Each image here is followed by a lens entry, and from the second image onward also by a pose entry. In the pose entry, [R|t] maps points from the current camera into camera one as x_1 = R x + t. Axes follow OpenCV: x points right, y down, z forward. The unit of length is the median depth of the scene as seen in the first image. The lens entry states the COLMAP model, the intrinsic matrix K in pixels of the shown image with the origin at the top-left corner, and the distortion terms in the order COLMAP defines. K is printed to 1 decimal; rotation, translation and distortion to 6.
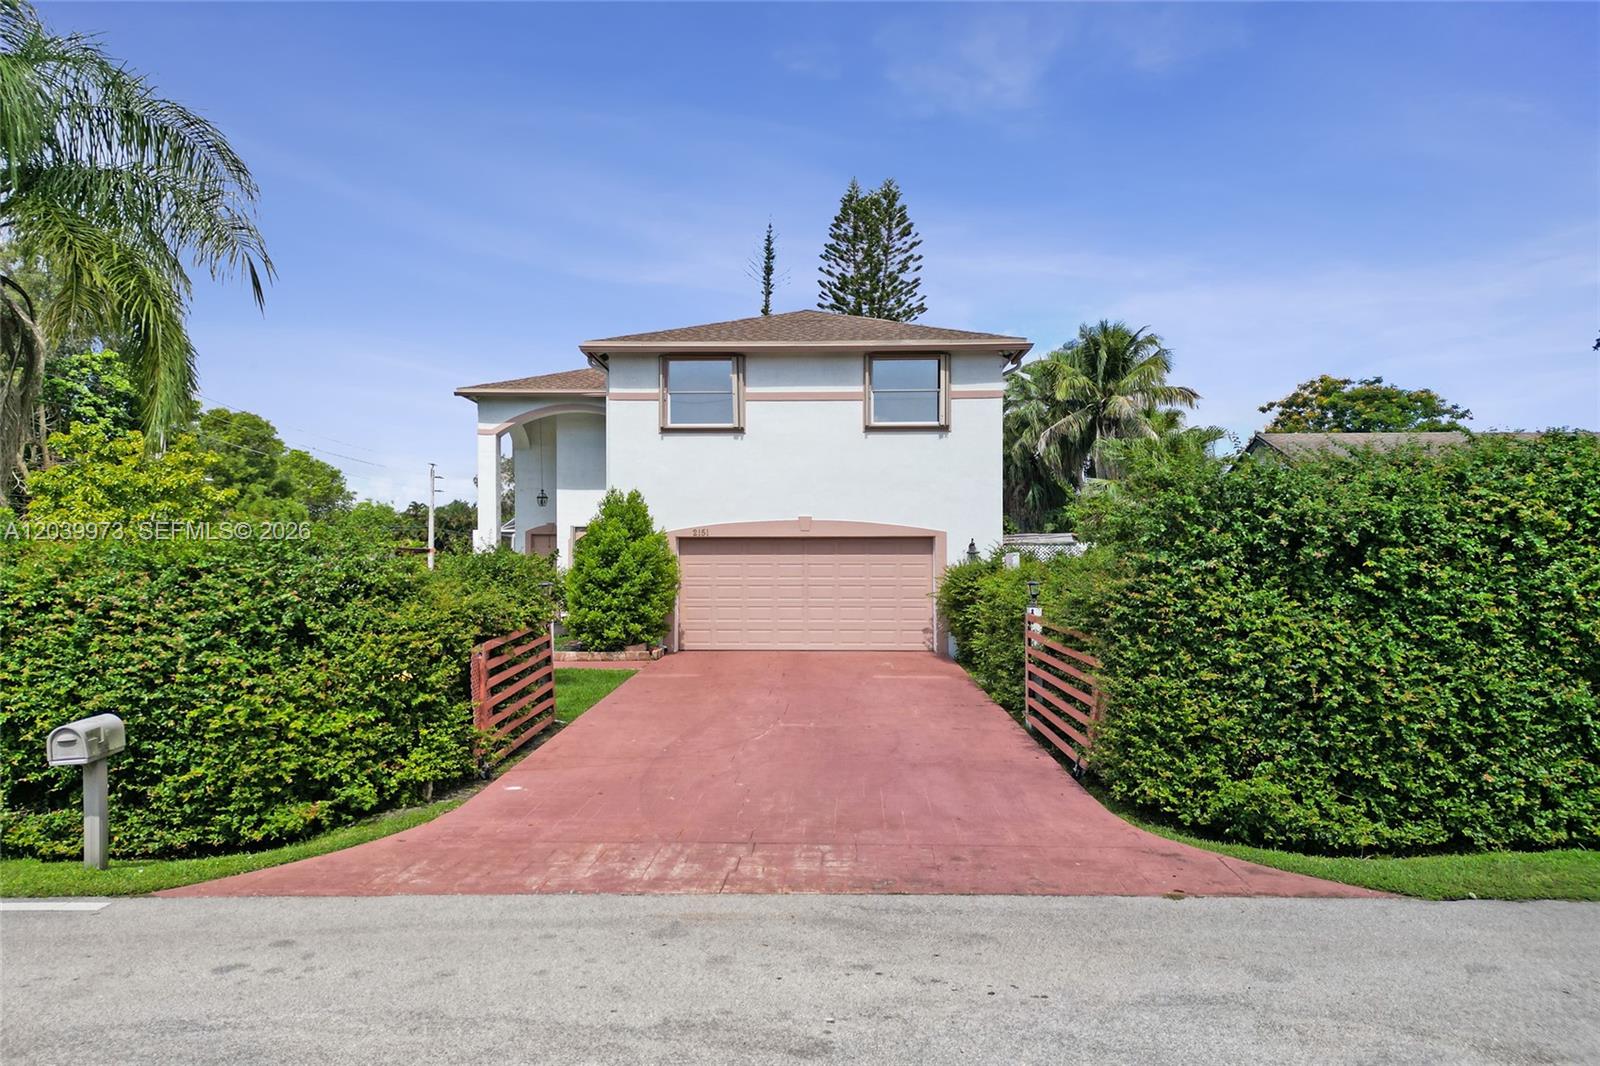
lens RADIAL K [[1110.3, 0, 712.8], [0, 1110.3, 523.1], [0, 0, 1]] dist [0.049250, -0.043573]
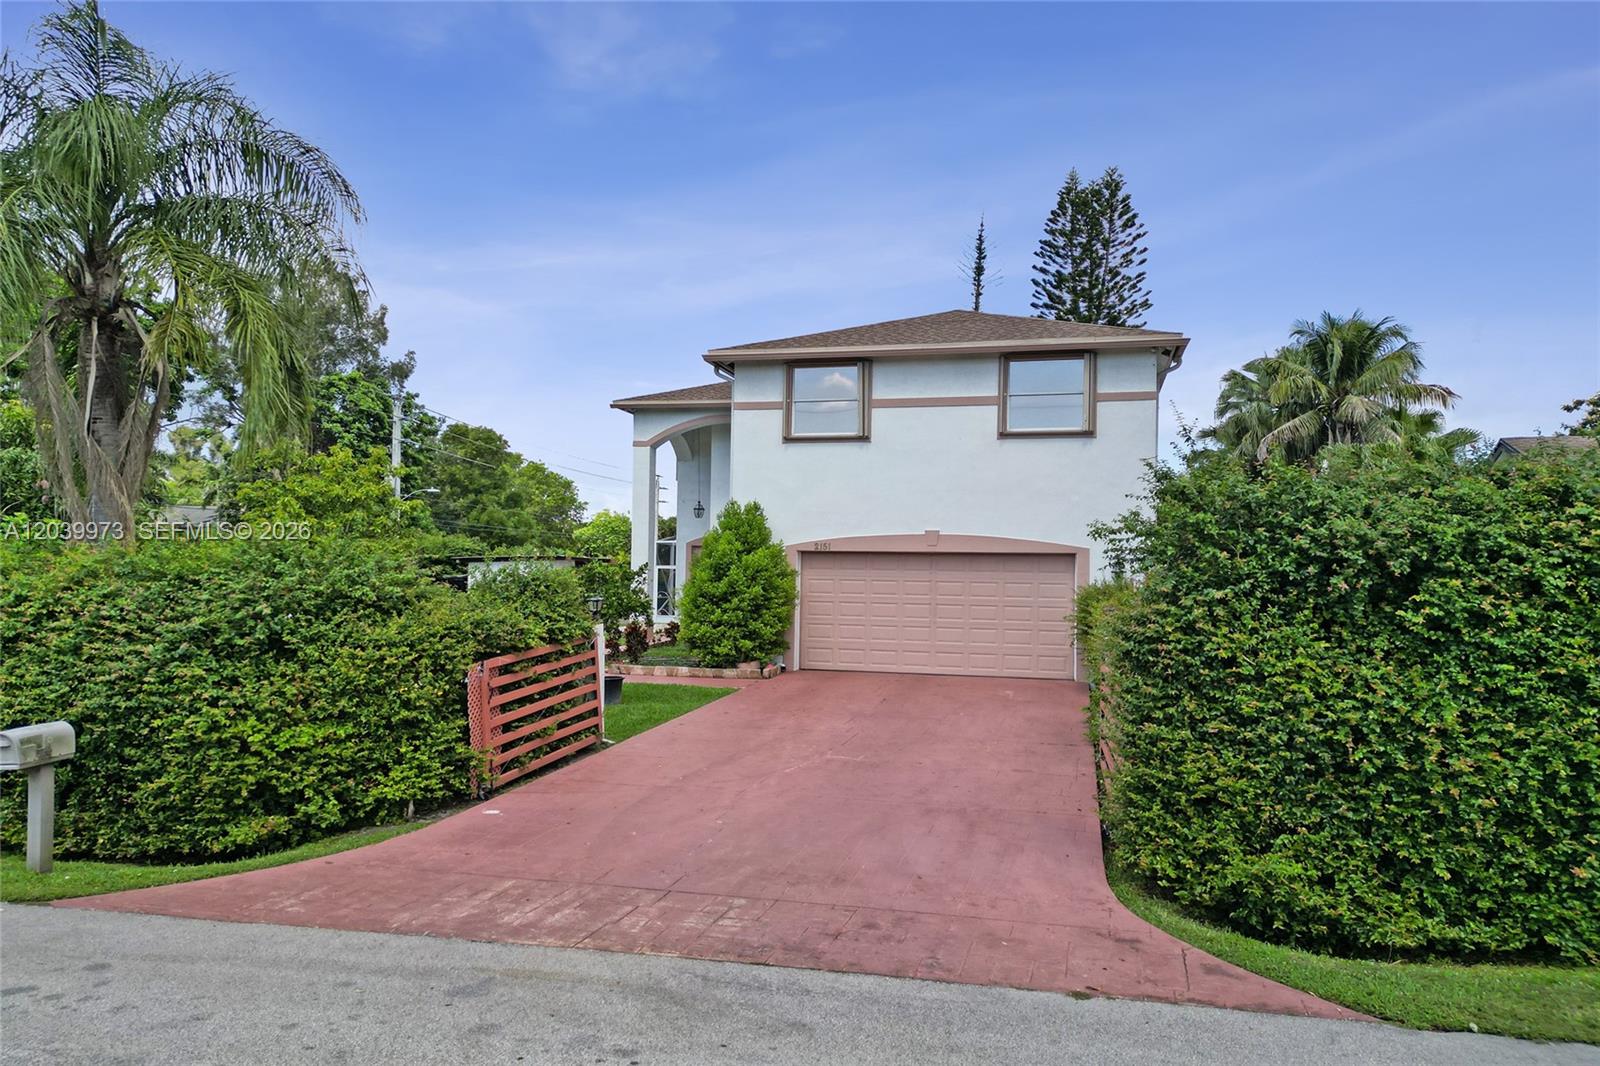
lens RADIAL K [[1110.3, 0, 735.2], [0, 1110.3, 545.3], [0, 0, 1]] dist [0.049250, -0.043573]
pose [[0.980241, 0.009134, -0.197595, 0.237714], [-0.006966, 0.999908, 0.011666, -0.006783], [0.197684, -0.010059, 0.980214, 0.101397]]
